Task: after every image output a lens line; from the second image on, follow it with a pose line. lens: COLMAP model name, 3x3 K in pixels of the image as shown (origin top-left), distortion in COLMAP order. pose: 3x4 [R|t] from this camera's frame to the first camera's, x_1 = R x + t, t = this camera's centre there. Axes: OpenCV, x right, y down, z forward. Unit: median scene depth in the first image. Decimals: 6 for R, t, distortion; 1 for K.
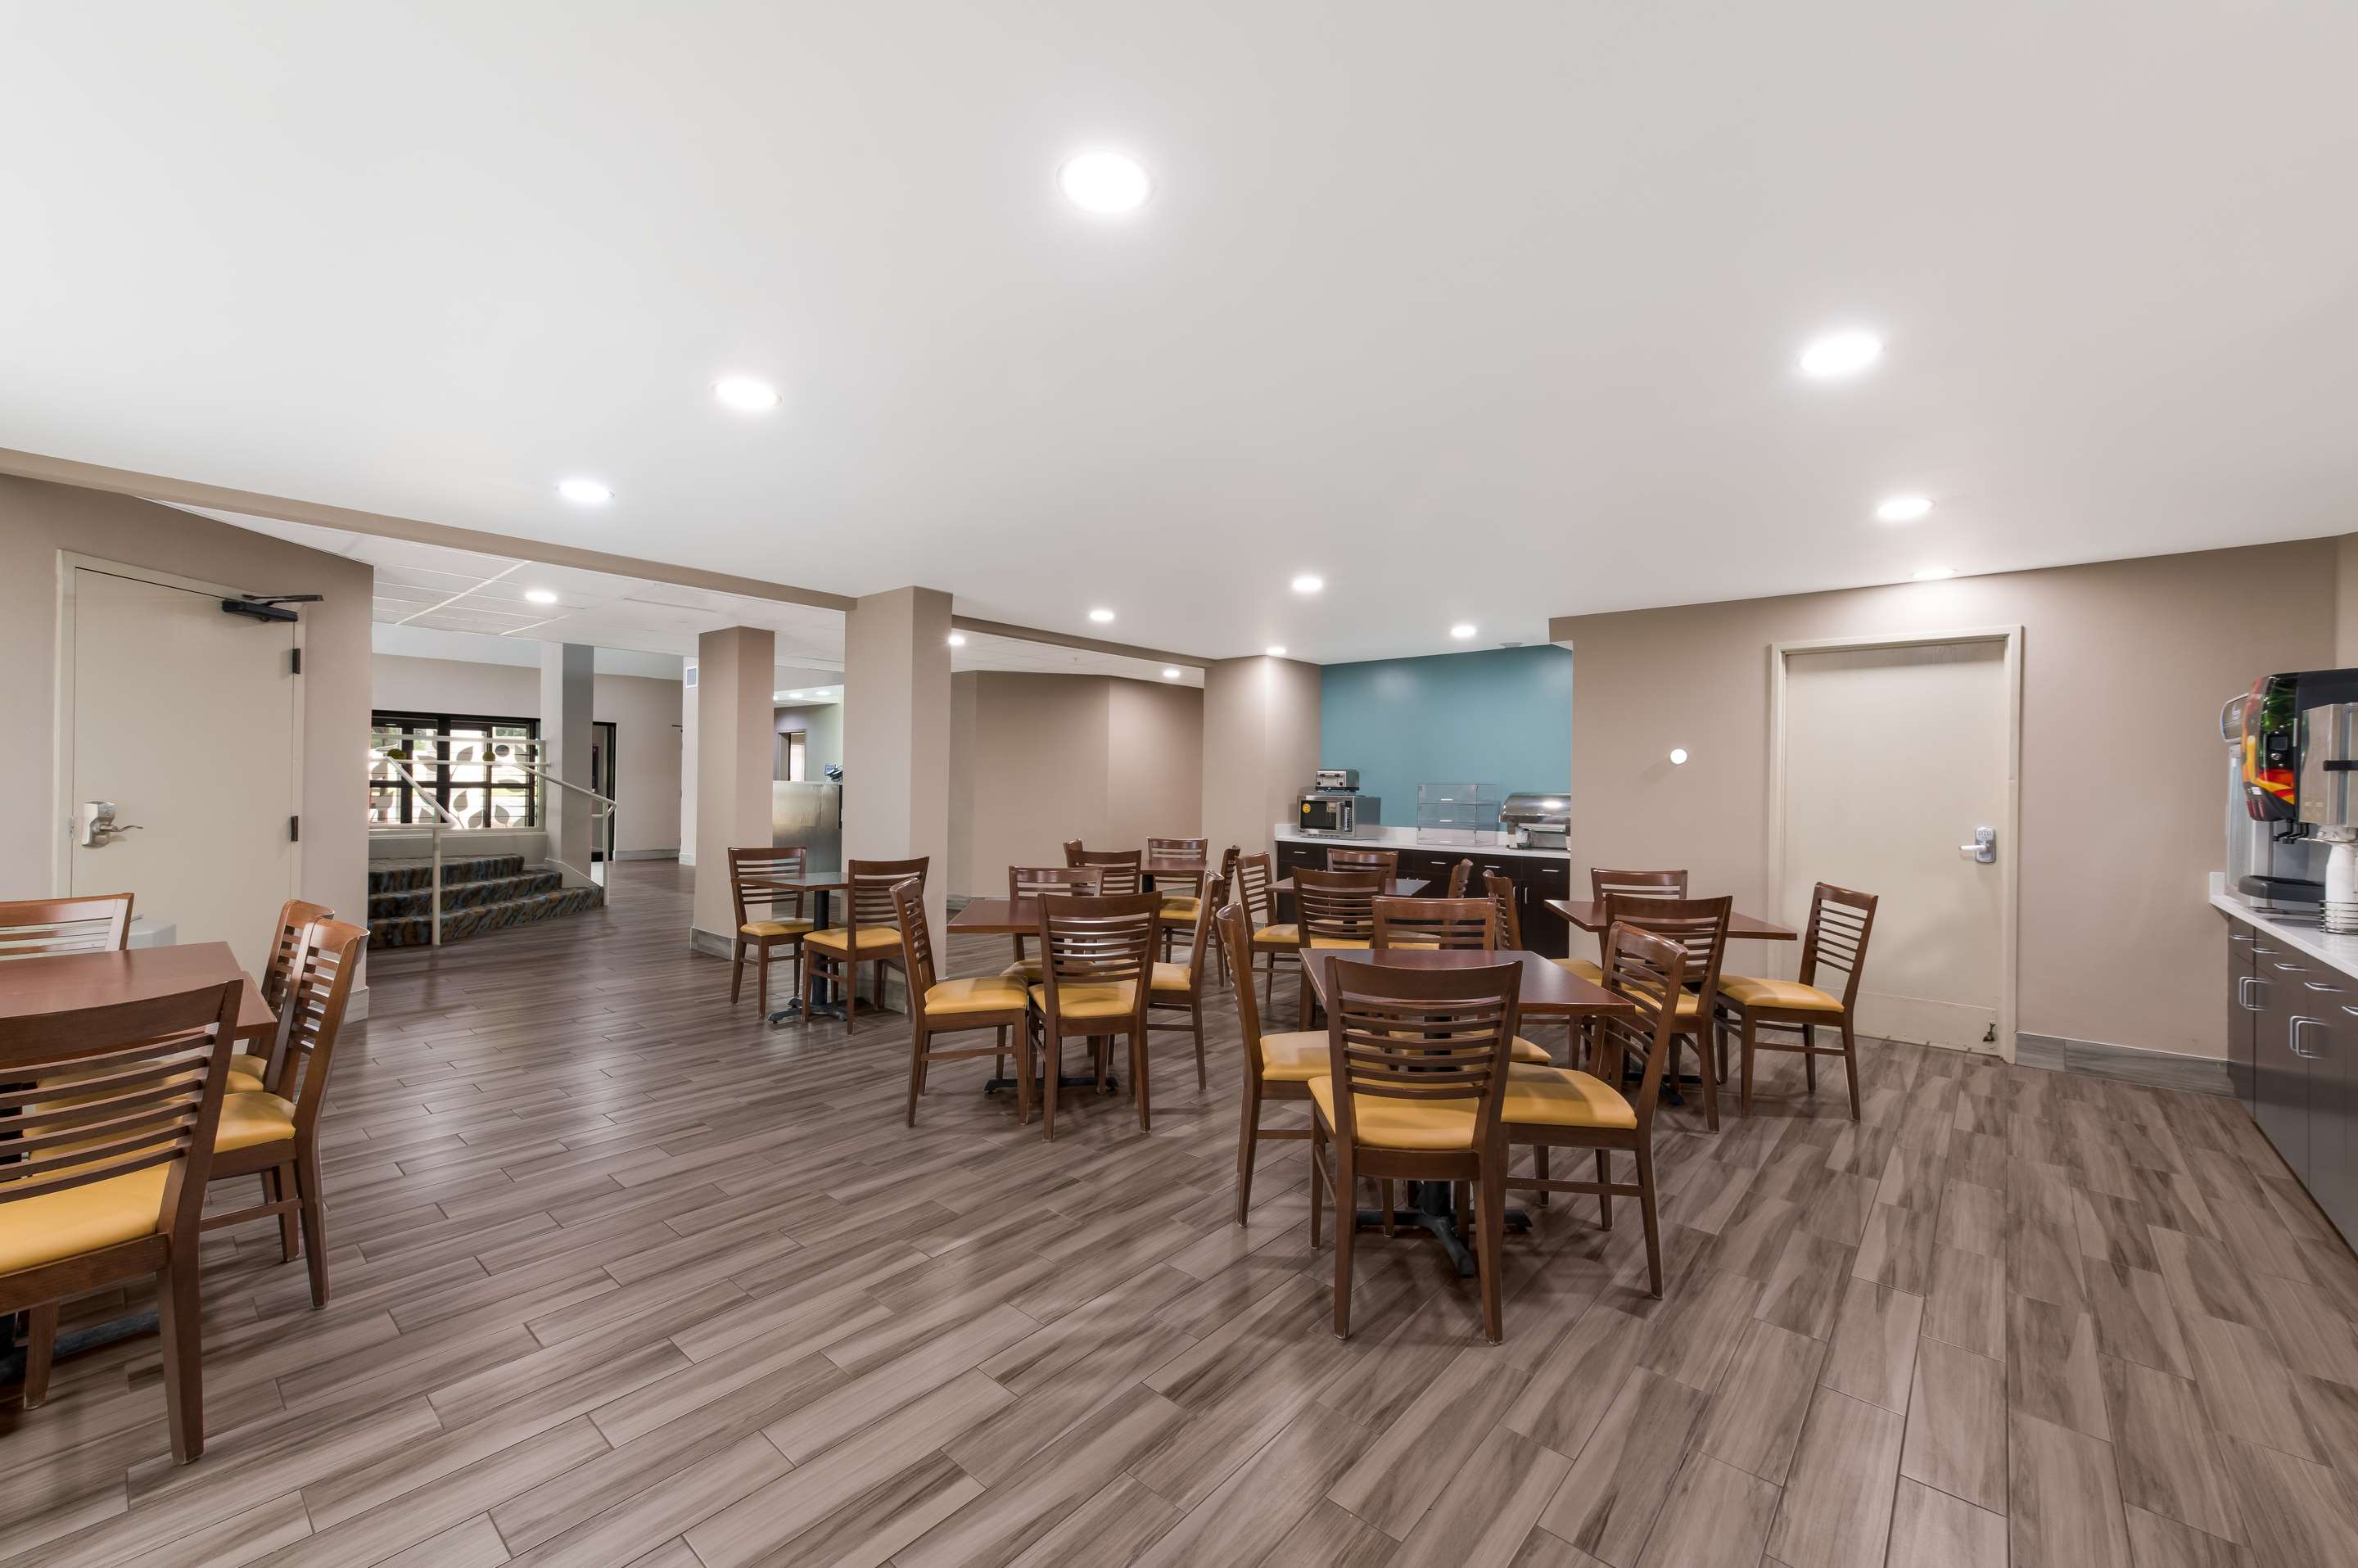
lens RADIAL K [[930.3, 0, 1187.8], [0, 930.3, 781.1], [0, 0, 1]] dist [0.001622, 0.000466]
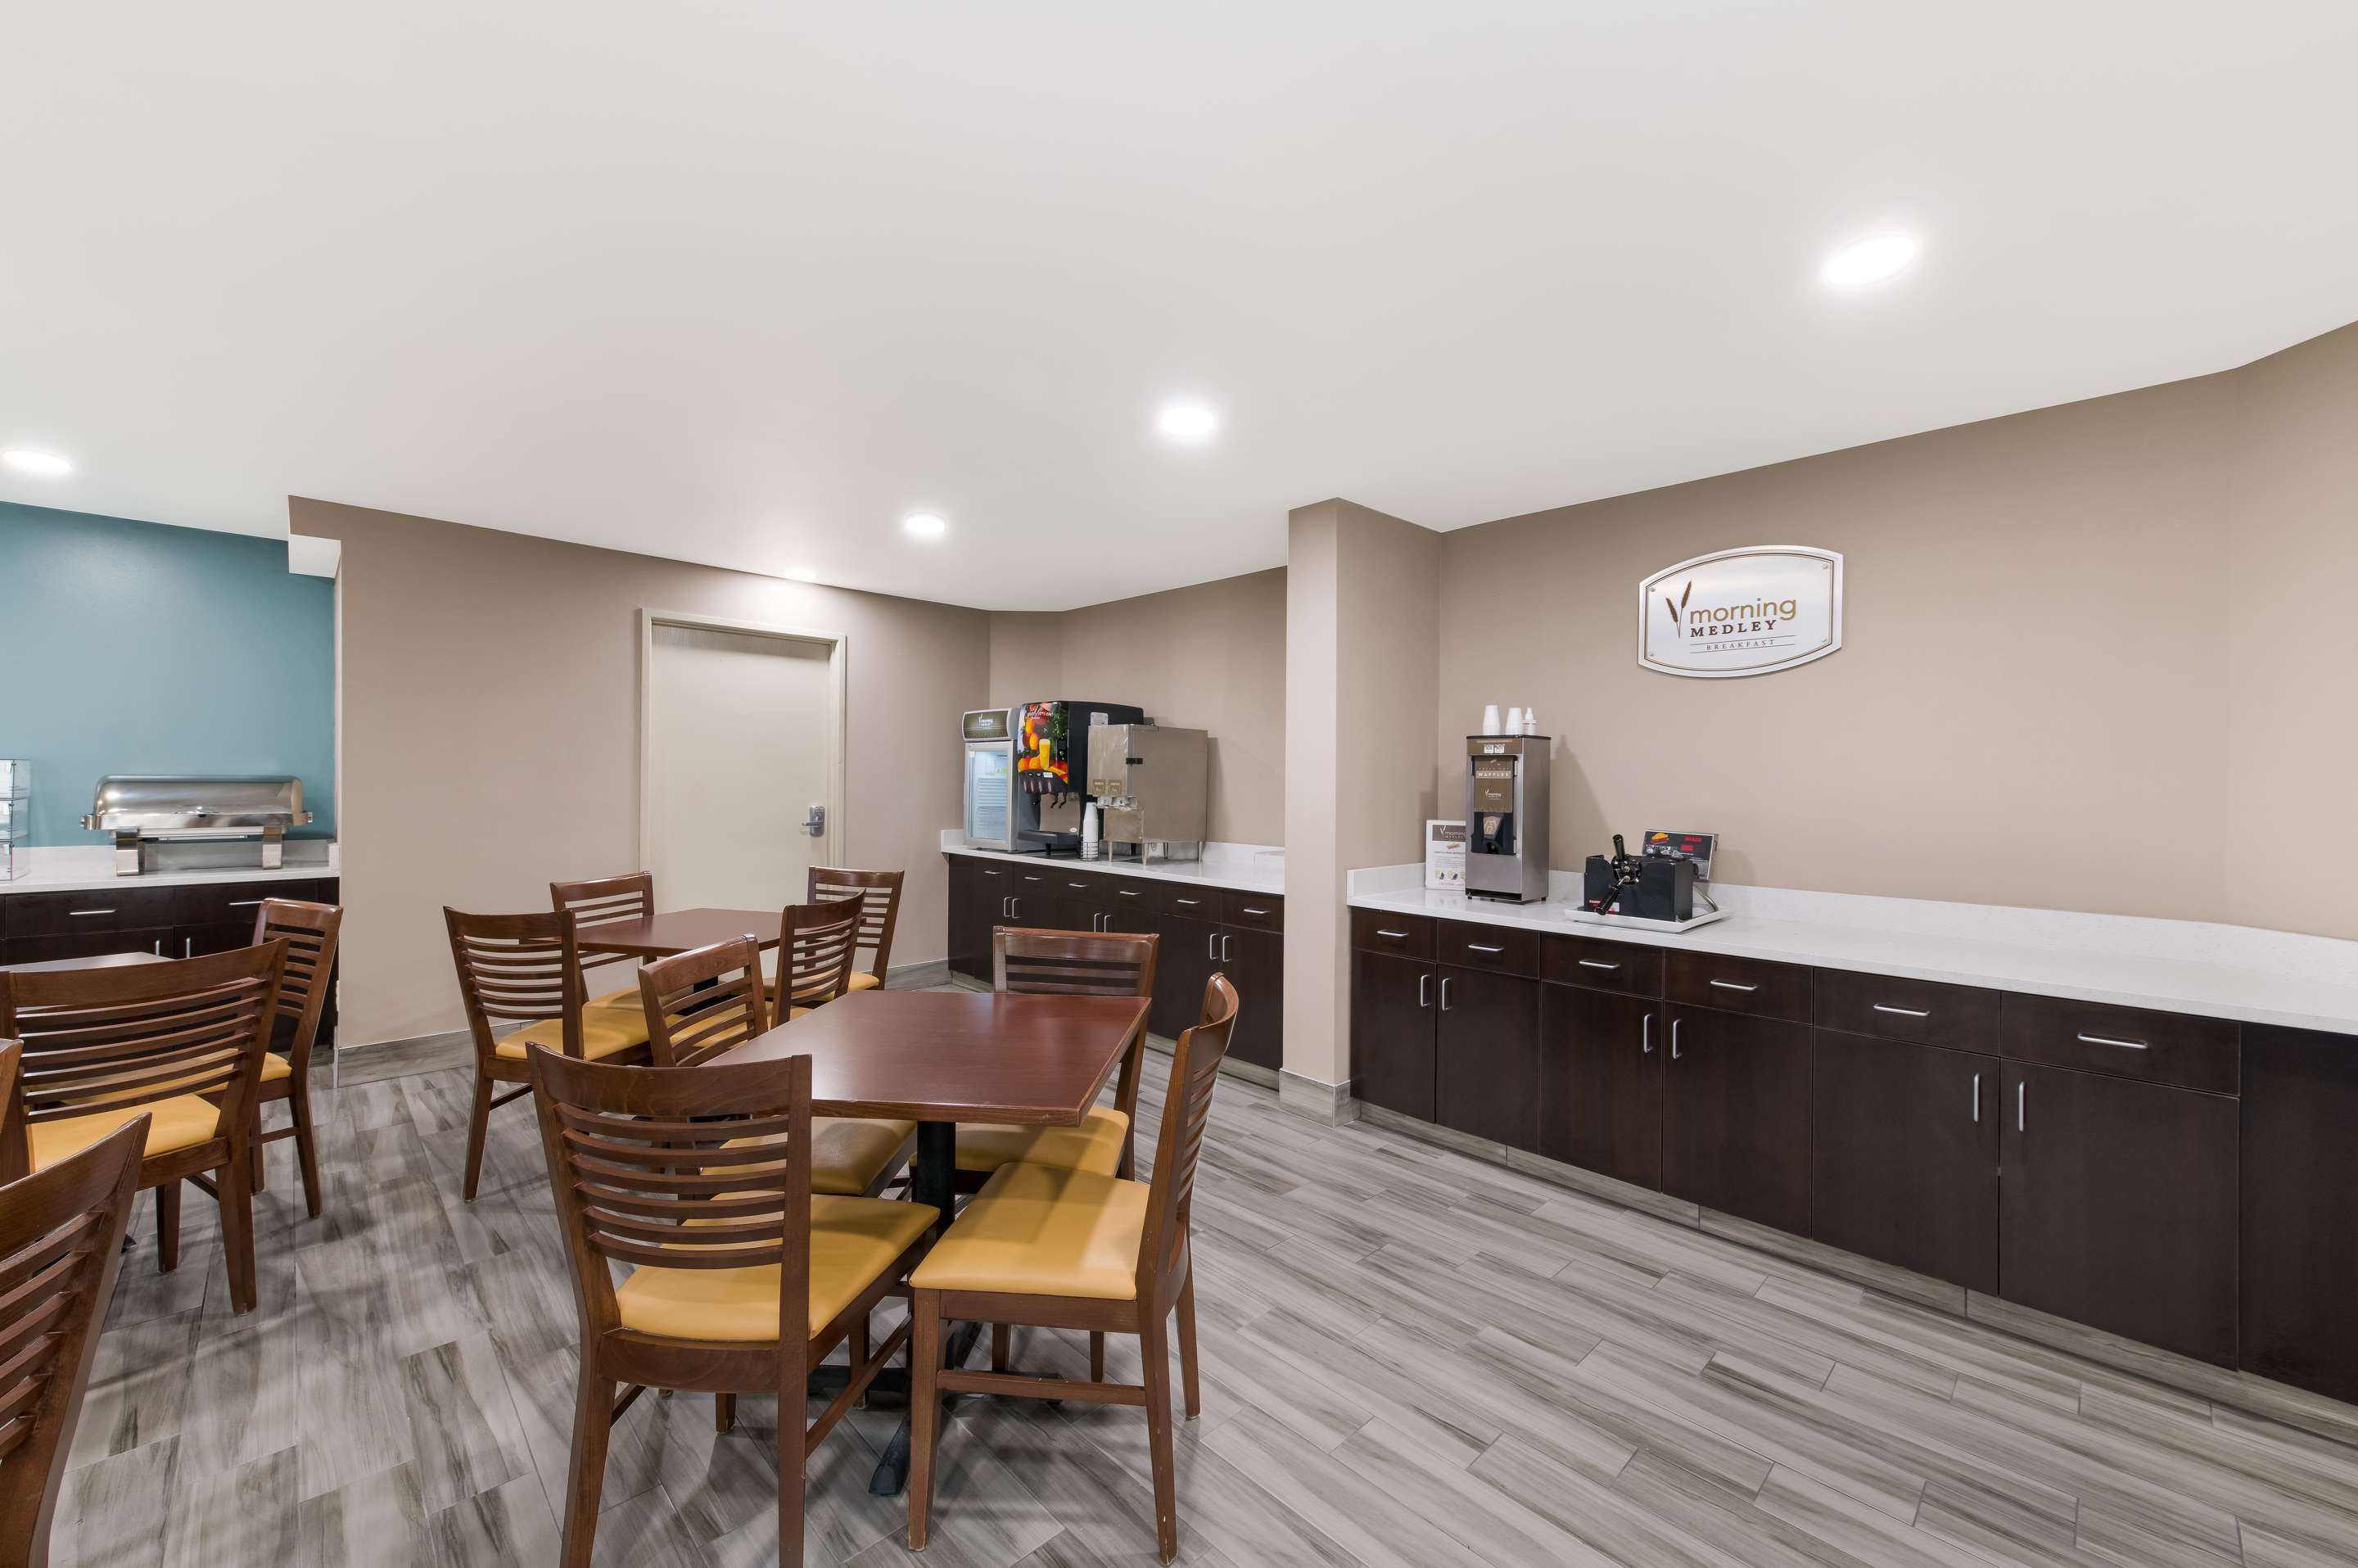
lens RADIAL K [[930.3, 0, 1173.4], [0, 930.3, 792.0], [0, 0, 1]] dist [0.001622, 0.000466]
pose [[0.073115, -0.035290, 0.996699, -0.334046], [-0.015175, 0.999219, 0.036493, -0.017216], [-0.997208, -0.017793, 0.072522, 0.593699]]
